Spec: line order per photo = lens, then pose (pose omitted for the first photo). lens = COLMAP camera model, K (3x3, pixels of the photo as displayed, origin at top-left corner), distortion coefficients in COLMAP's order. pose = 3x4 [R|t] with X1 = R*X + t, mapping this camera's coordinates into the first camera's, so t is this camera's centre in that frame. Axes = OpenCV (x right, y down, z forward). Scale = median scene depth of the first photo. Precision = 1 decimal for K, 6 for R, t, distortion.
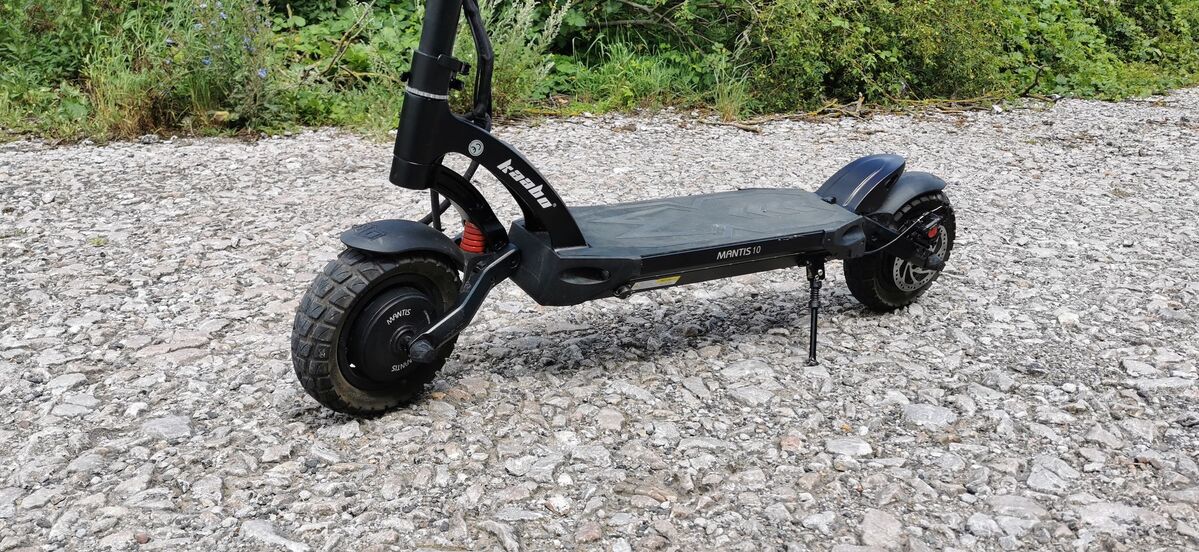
lens RADIAL K [[948.5, 0, 599.2], [0, 948.5, 274.4], [0, 0, 1]] dist [0.032203, -0.022148]
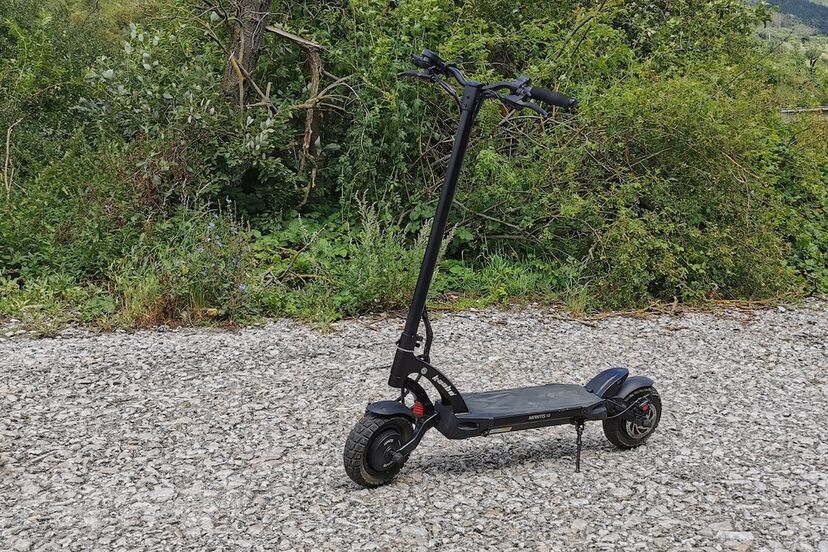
lens RADIAL K [[987.1, 0, 471.6], [0, 987.1, 270.6], [0, 0, 1]] dist [0.043067, 0.000000]
pose [[0.999804, 0.013408, -0.014579, 0.014474], [-0.015611, 0.986438, -0.163390, 0.013085], [0.012190, 0.163585, 0.986454, -0.872665]]
